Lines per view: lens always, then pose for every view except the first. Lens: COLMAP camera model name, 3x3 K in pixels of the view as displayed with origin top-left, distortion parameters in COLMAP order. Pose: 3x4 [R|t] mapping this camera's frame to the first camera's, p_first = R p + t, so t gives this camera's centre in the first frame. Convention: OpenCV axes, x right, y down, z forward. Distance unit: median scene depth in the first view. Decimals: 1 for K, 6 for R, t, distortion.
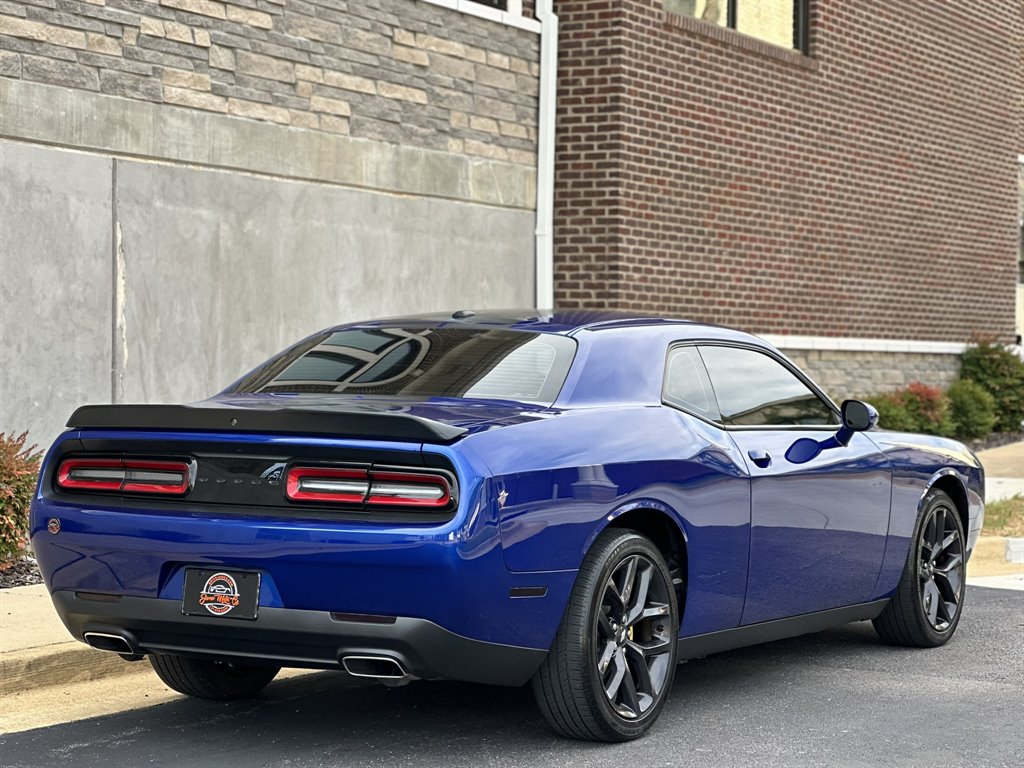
lens RADIAL K [[2264.2, 0, 517.3], [0, 2264.2, 362.8], [0, 0, 1]] dist [0.205431, 0.000000]
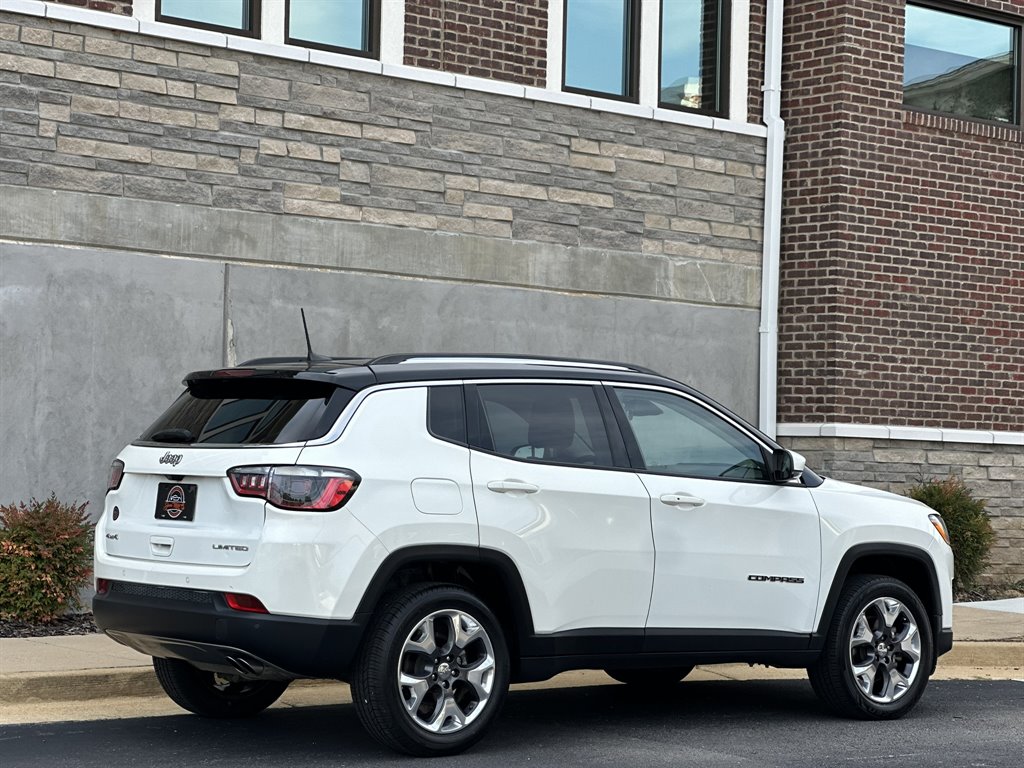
lens RADIAL K [[2264.2, 0, 525.3], [0, 2264.2, 345.4], [0, 0, 1]] dist [0.205431, 0.000000]
pose [[0.939773, -0.002300, -0.341792, 0.312839], [-0.016734, 0.998469, -0.052730, 0.007042], [0.341390, 0.055274, 0.938295, -0.002338]]
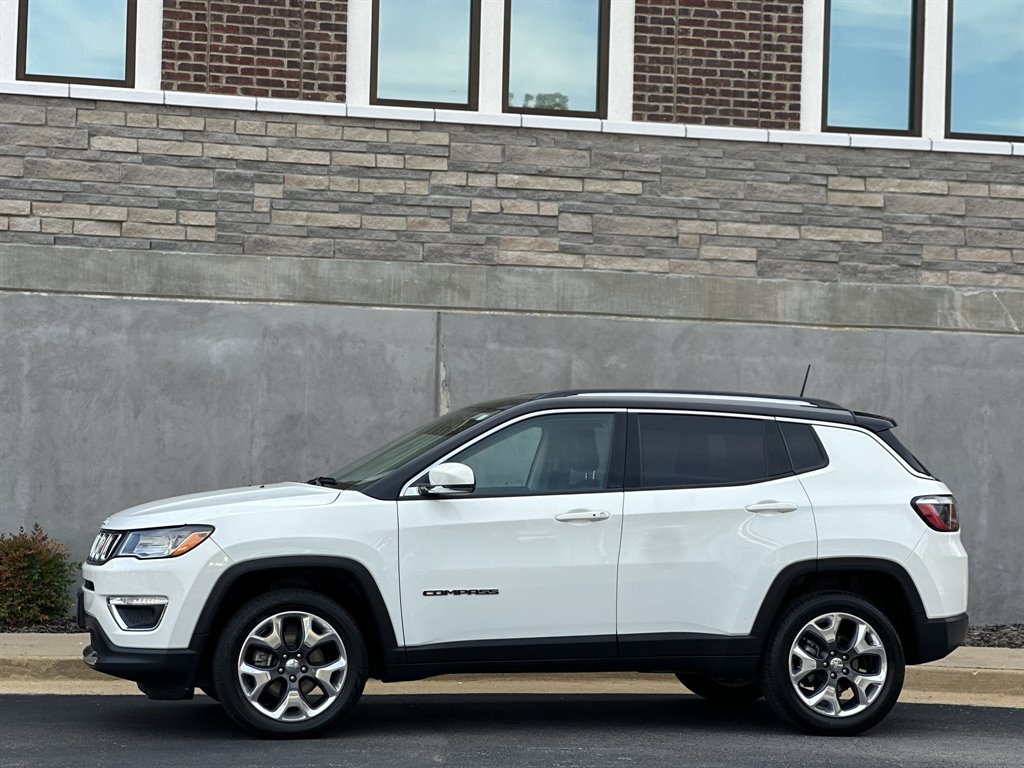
lens RADIAL K [[2269.3, 0, 538.6], [0, 2269.3, 361.9], [0, 0, 1]] dist [0.173015, 0.000000]
pose [[0.667505, -0.033873, -0.743835, 0.720600], [-0.018383, 0.997911, -0.061940, 0.013649], [0.744379, 0.055019, 0.665487, 0.182633]]
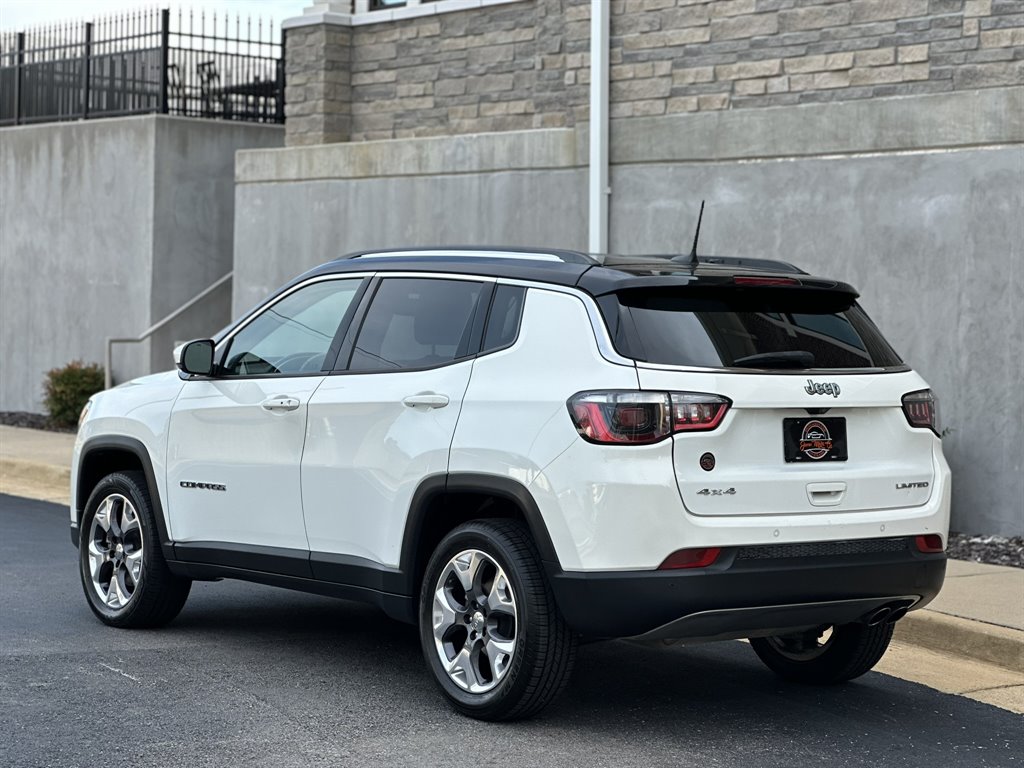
lens RADIAL K [[2264.2, 0, 529.0], [0, 2264.2, 377.6], [0, 0, 1]] dist [0.205431, 0.000000]
pose [[-0.409167, 0.010630, -0.912398, 0.708269], [-0.031736, 0.999161, 0.025873, -0.008609], [0.911907, 0.039542, -0.408486, 1.042192]]
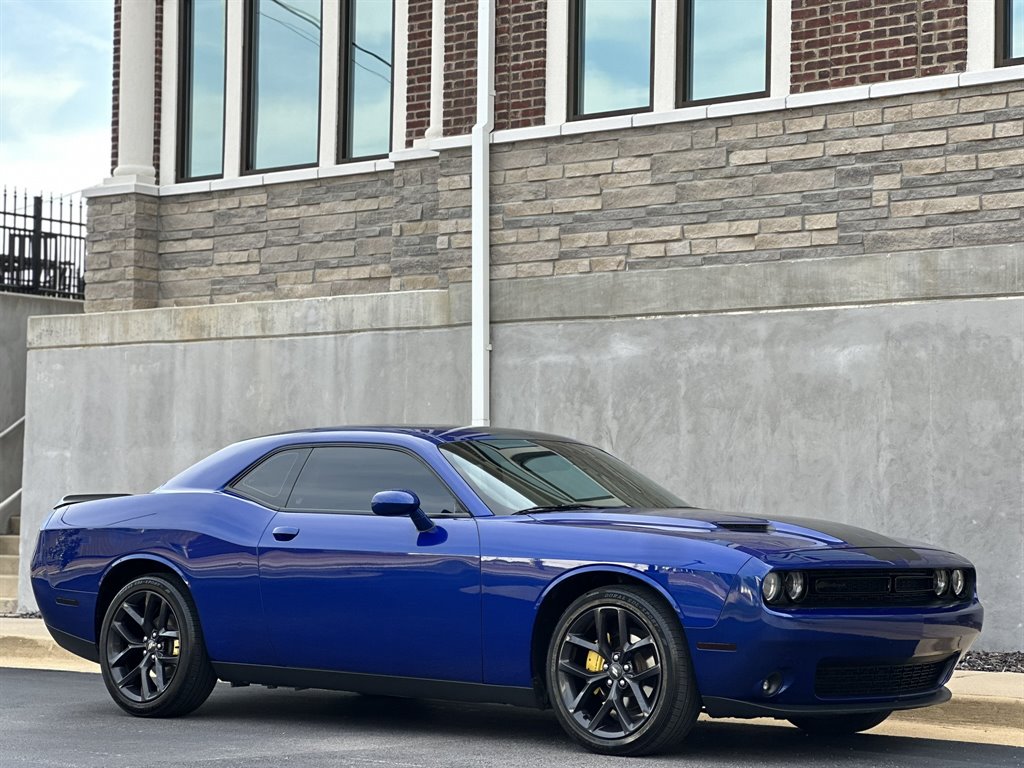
lens RADIAL K [[2264.2, 0, 535.0], [0, 2264.2, 360.4], [0, 0, 1]] dist [0.205431, 0.000000]
pose [[-0.158610, -0.080515, -0.984053, 0.835599], [-0.015108, 0.996751, -0.079119, 0.027133], [0.987226, 0.002318, -0.159311, 0.833385]]
